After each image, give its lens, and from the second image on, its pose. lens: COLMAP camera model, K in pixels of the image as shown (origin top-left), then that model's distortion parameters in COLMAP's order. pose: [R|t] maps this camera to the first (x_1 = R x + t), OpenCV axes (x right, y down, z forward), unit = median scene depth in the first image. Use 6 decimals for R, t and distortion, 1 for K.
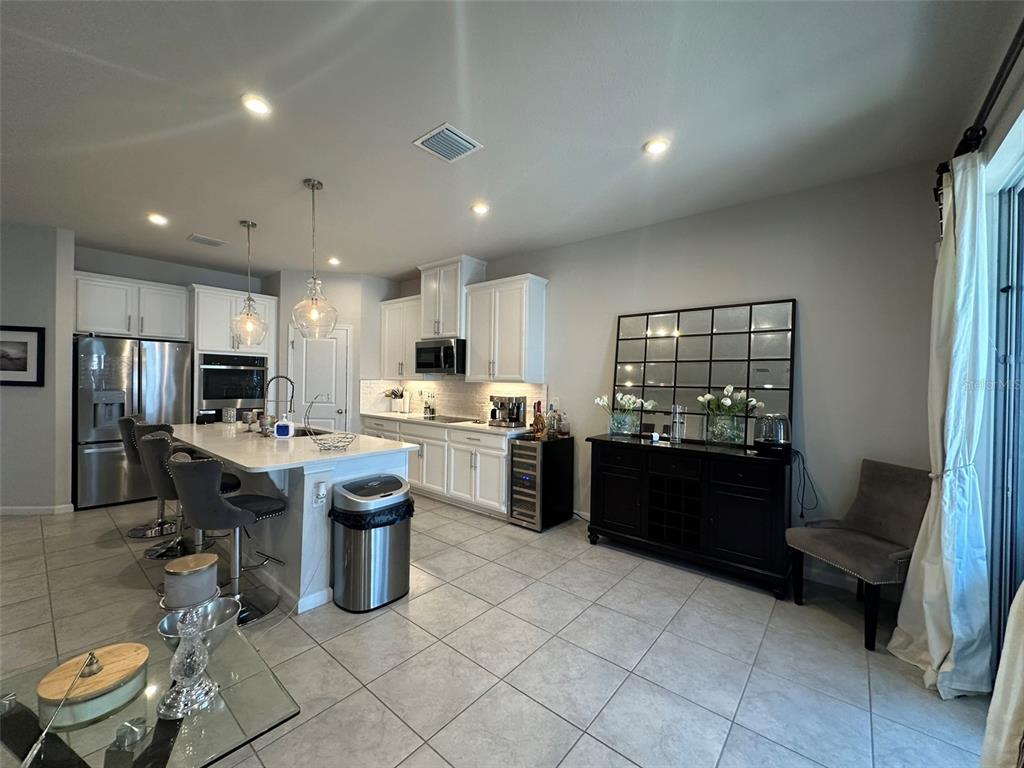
lens RADIAL K [[409.9, 0, 514.3], [0, 409.9, 382.1], [0, 0, 1]] dist [-0.004315, 0.001296]
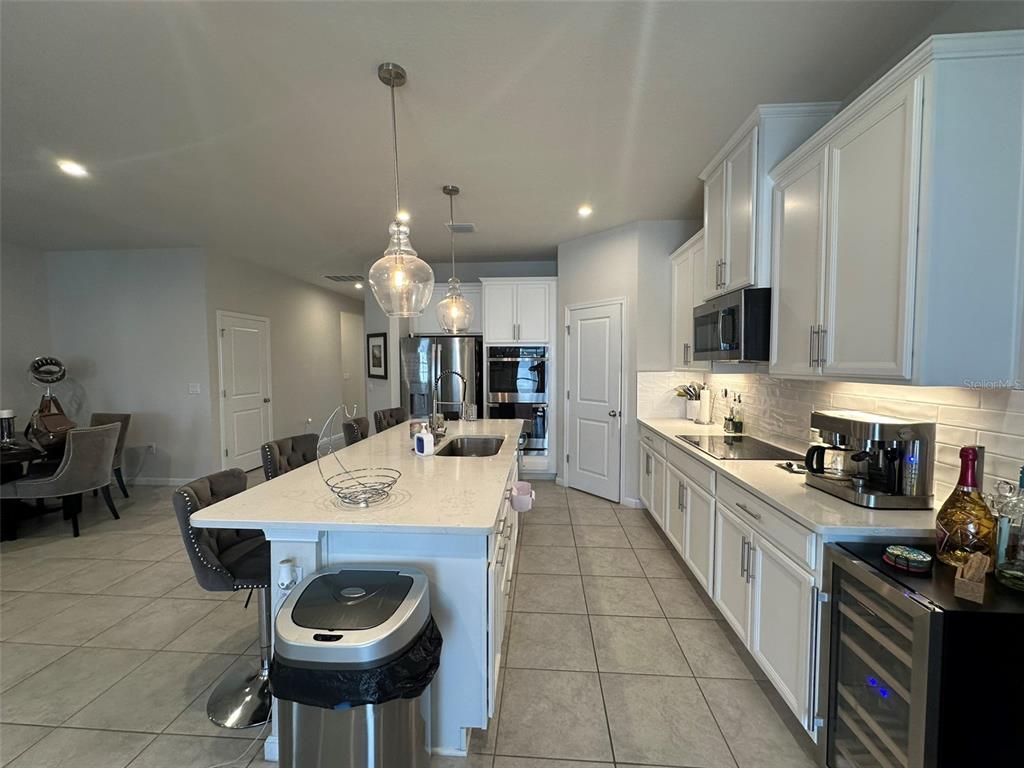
lens RADIAL K [[409.9, 0, 516.9], [0, 409.9, 382.6], [0, 0, 1]] dist [-0.004315, 0.001296]
pose [[0.591901, 0.020003, -0.805762, 0.099397], [0.005355, 0.999572, 0.028748, -0.011055], [0.805993, -0.021331, 0.591541, 0.529058]]
